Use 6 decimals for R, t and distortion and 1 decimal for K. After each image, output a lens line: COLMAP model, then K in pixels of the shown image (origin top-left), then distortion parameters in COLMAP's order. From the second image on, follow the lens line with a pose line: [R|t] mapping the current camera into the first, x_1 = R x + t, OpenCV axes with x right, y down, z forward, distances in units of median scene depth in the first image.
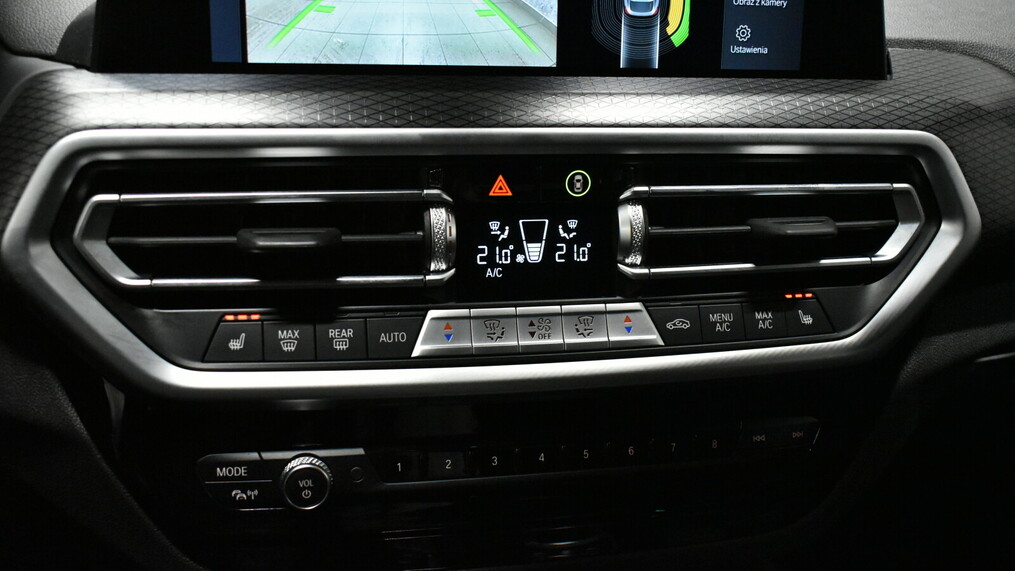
lens RADIAL K [[1014.9, 0, 512.5], [0, 1014.9, 288.4], [0, 0, 1]] dist [-0.034142, 0.000000]
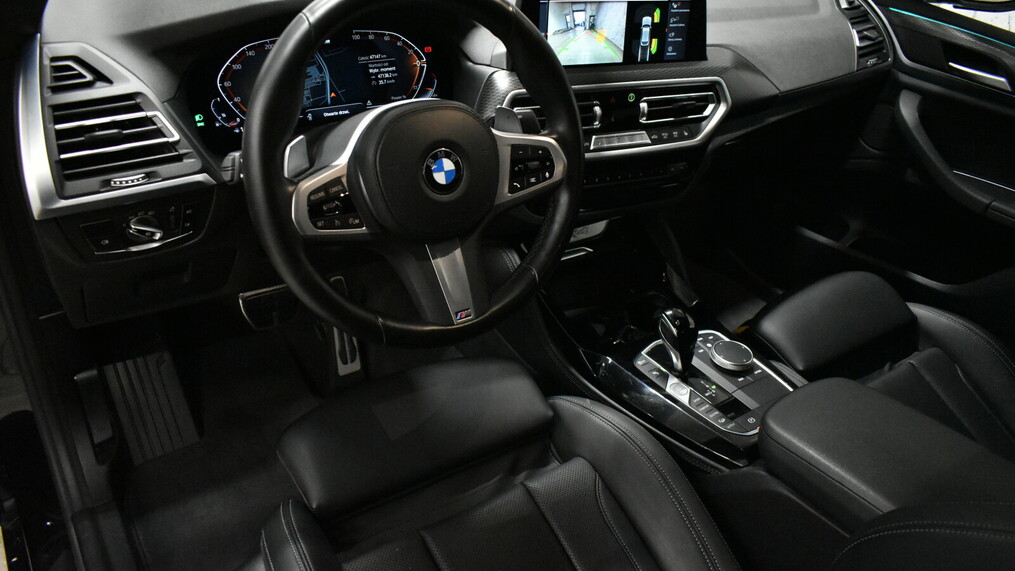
lens RADIAL K [[771.3, 0, 506.6], [0, 771.3, 289.1], [0, 0, 1]] dist [-0.024891, 0.009886]
pose [[0.967195, -0.096642, 0.234933, -1.070021], [0.043528, 0.974180, 0.221537, -0.067785], [-0.250277, -0.204044, 0.946429, -1.593006]]
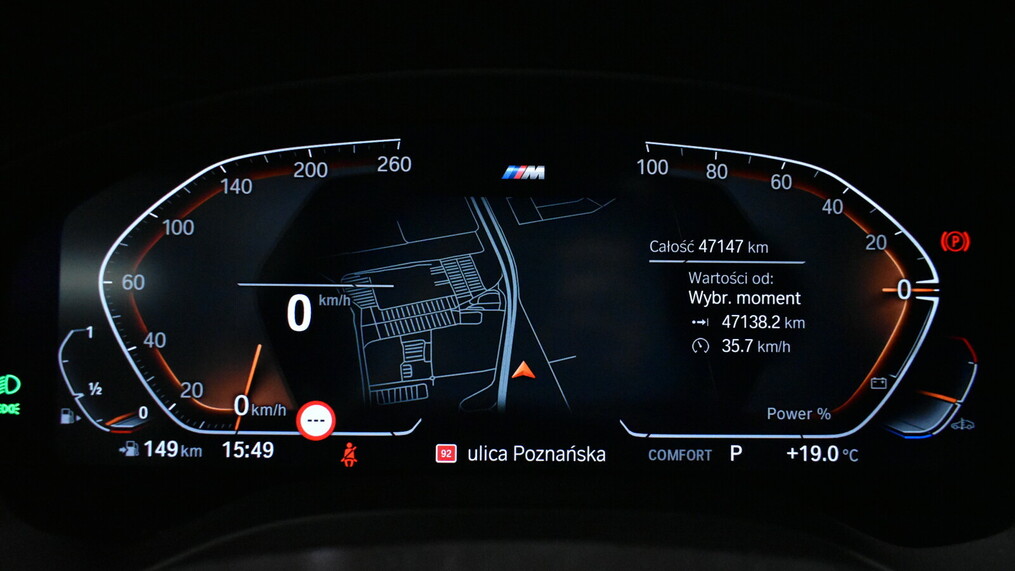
lens RADIAL K [[771.3, 0, 498.2], [0, 771.3, 285.2], [0, 0, 1]] dist [-0.024891, 0.009886]
pose [[0.946407, 0.069906, -0.315320, -0.800626], [-0.096747, 0.992826, -0.070268, -0.171815], [0.308145, 0.097008, 0.946380, 0.336824]]
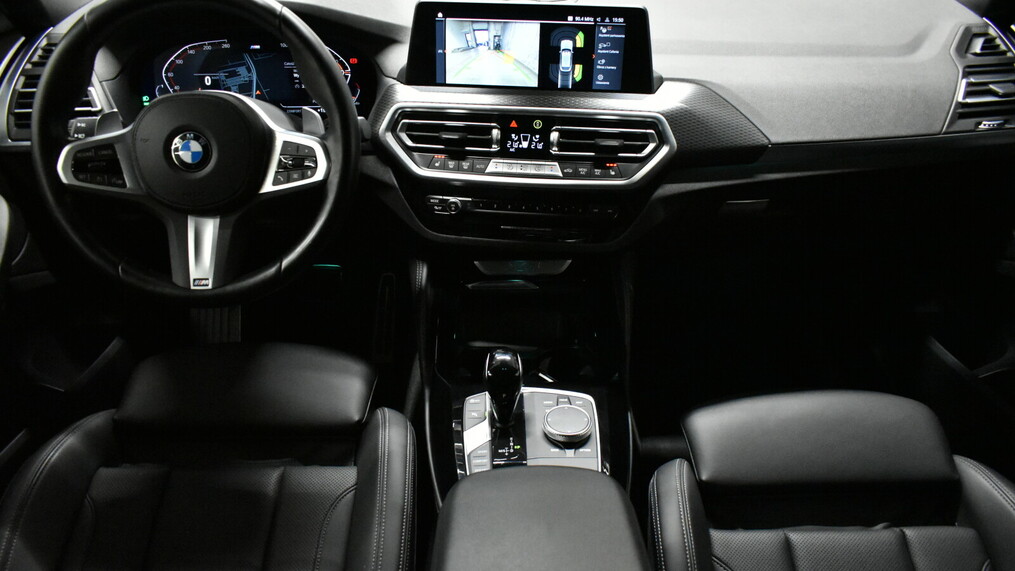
lens RADIAL K [[771.3, 0, 510.4], [0, 771.3, 285.4], [0, 0, 1]] dist [-0.024891, 0.009886]
pose [[0.945068, 0.126400, -0.301446, 0.818870], [-0.079750, 0.983502, 0.162369, 0.012598], [0.316996, -0.129410, 0.939557, -1.482389]]
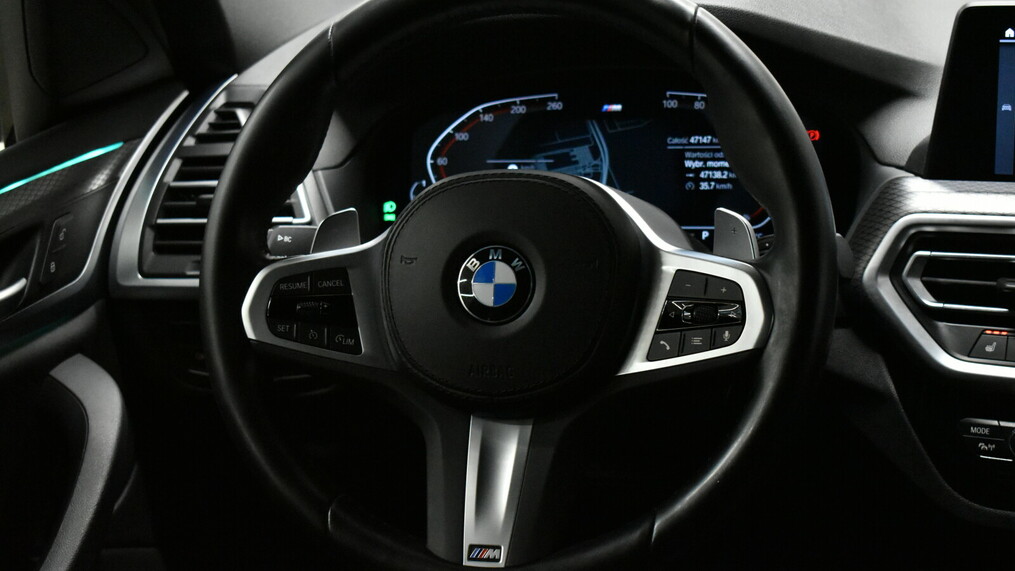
lens RADIAL K [[1849.5, 0, 509.2], [0, 1849.5, 281.8], [0, 0, 1]] dist [-0.034477, 0.000000]
pose [[0.802586, 0.061995, -0.593306, 0.818215], [-0.125042, 0.989973, -0.065707, 0.230448], [0.583284, 0.126924, 0.802291, -1.750331]]
